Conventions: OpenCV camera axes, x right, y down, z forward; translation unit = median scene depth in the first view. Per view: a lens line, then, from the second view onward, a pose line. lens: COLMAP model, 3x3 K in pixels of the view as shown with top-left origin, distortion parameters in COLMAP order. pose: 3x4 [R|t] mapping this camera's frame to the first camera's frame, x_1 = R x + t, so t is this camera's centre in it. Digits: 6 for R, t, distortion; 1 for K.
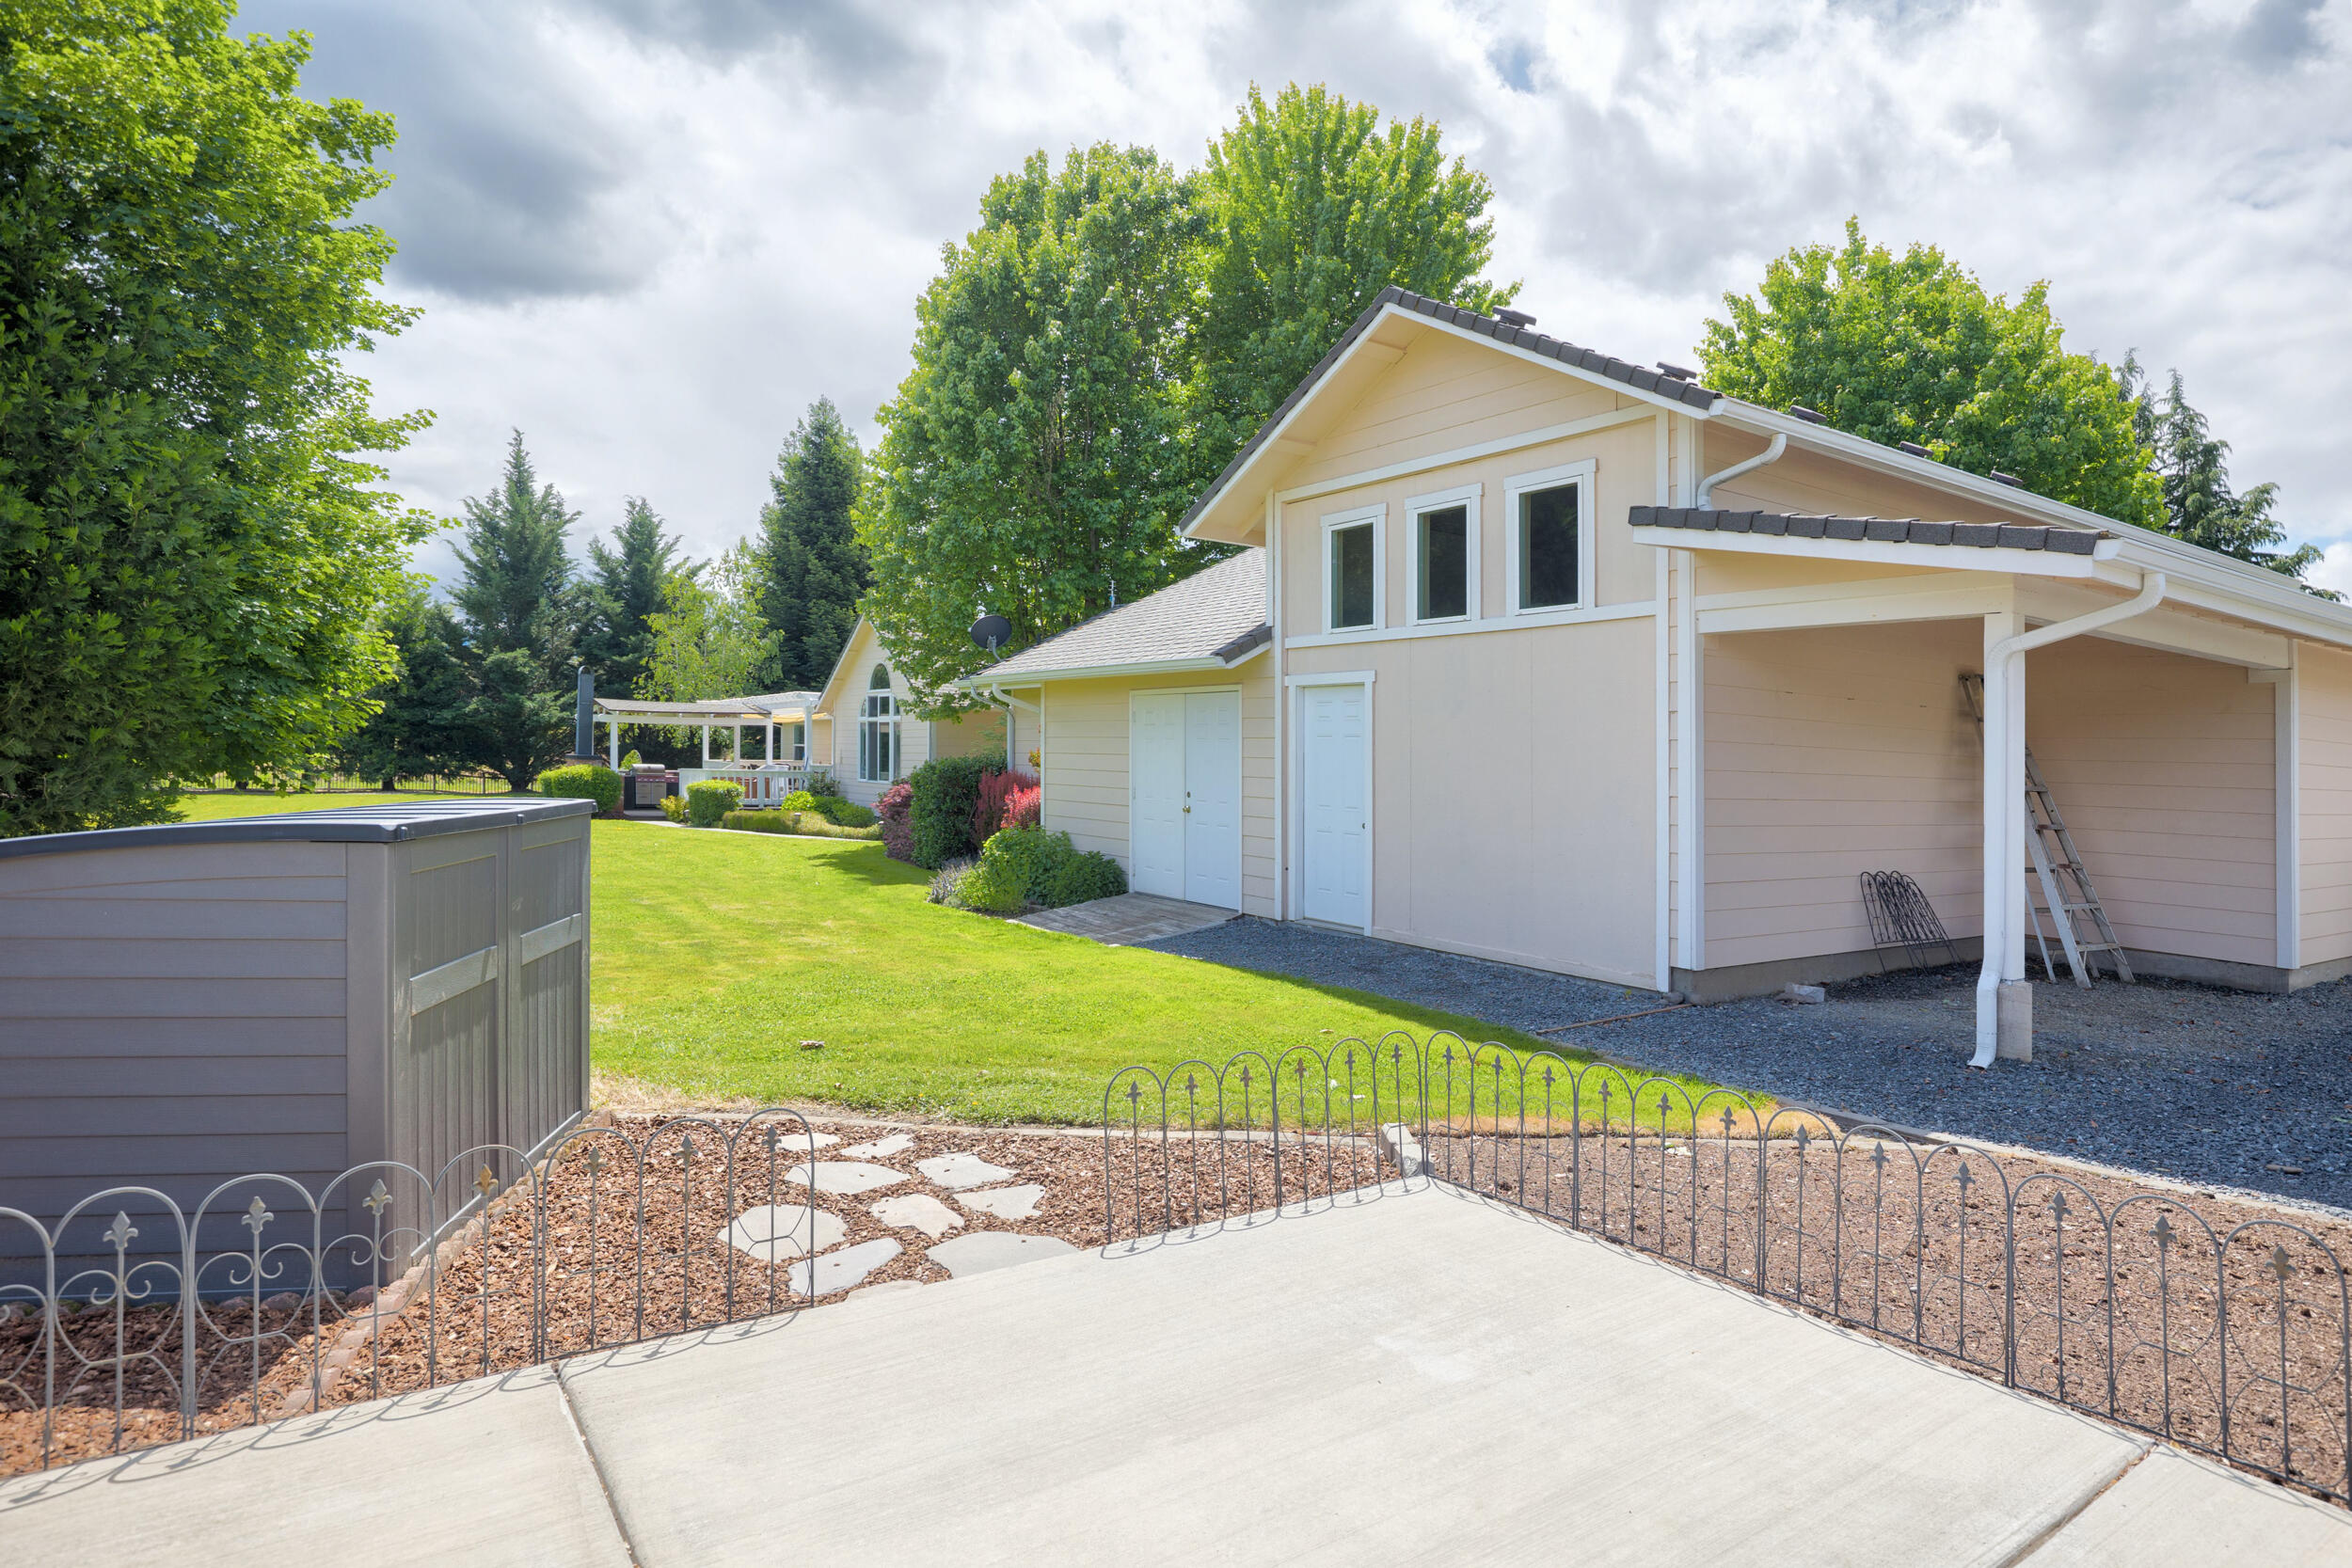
lens RADIAL K [[1293.9, 0, 1186.3], [0, 1293.9, 777.2], [0, 0, 1]] dist [-0.001499, -0.000309]
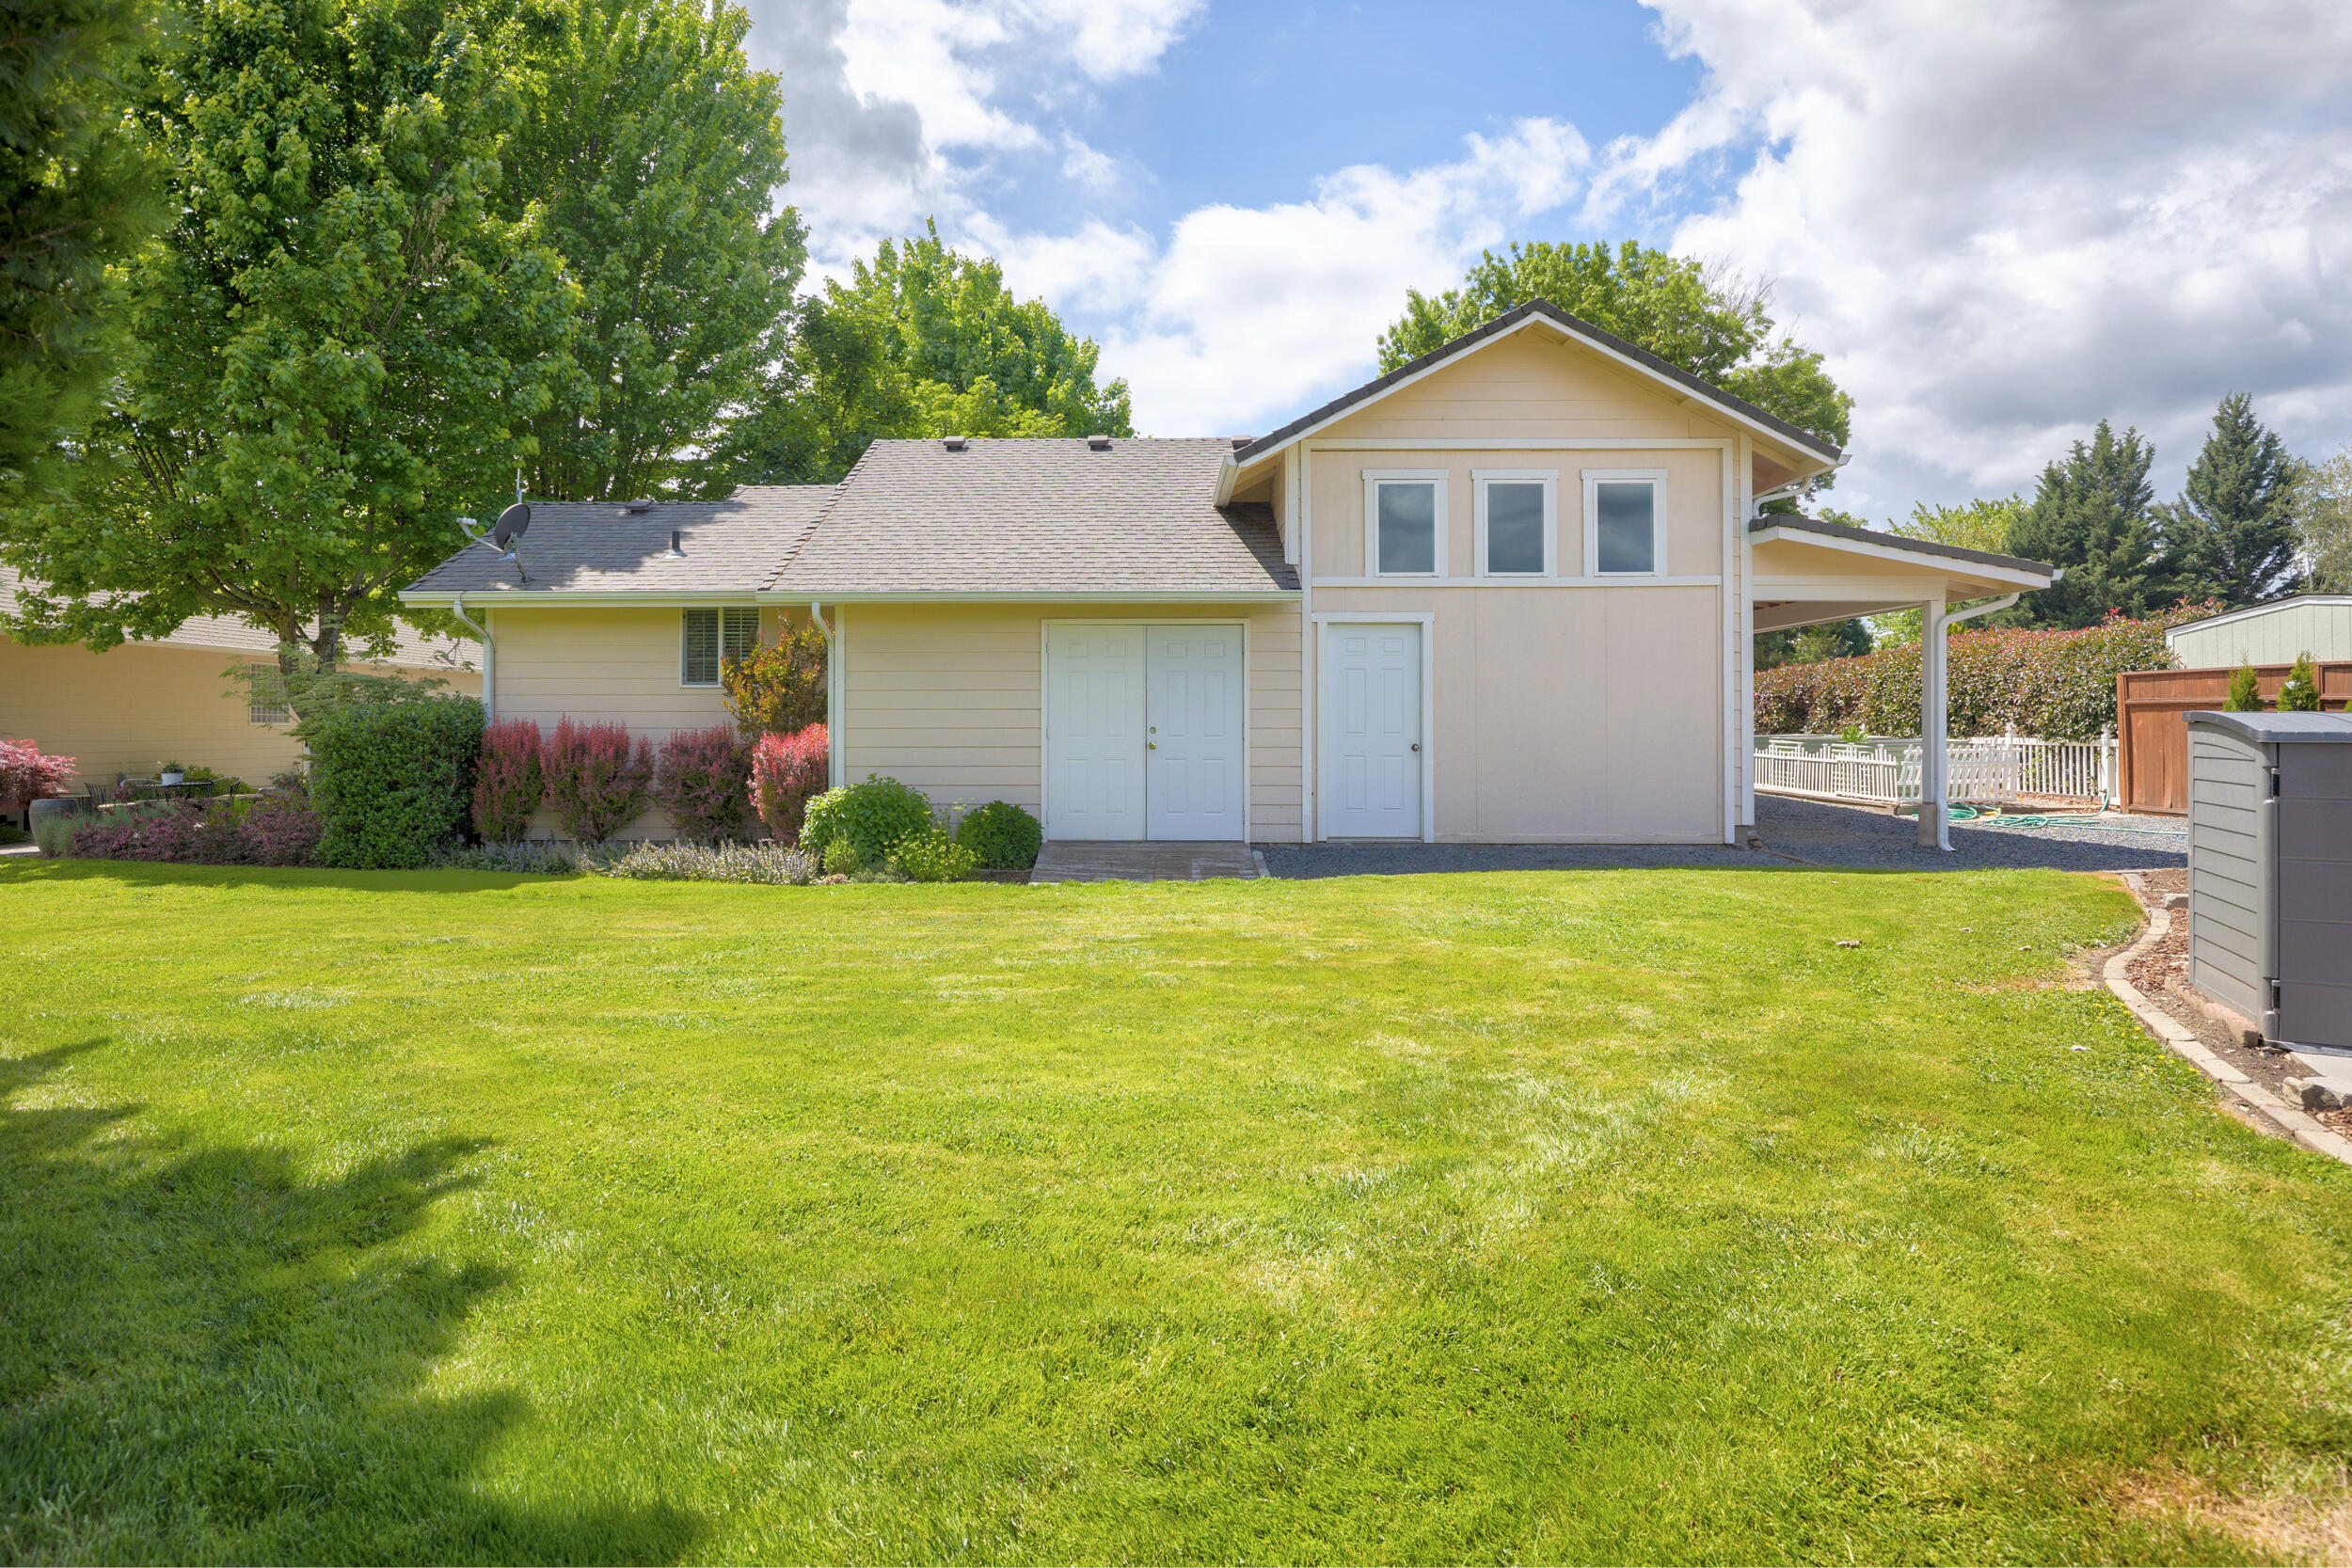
lens RADIAL K [[1293.9, 0, 1183.2], [0, 1293.9, 780.0], [0, 0, 1]] dist [-0.001499, -0.000309]
pose [[0.581387, -0.055432, 0.811736, -0.984573], [0.025799, 0.998431, 0.049703, 0.003885], [-0.813218, -0.007954, 0.581905, 0.529393]]
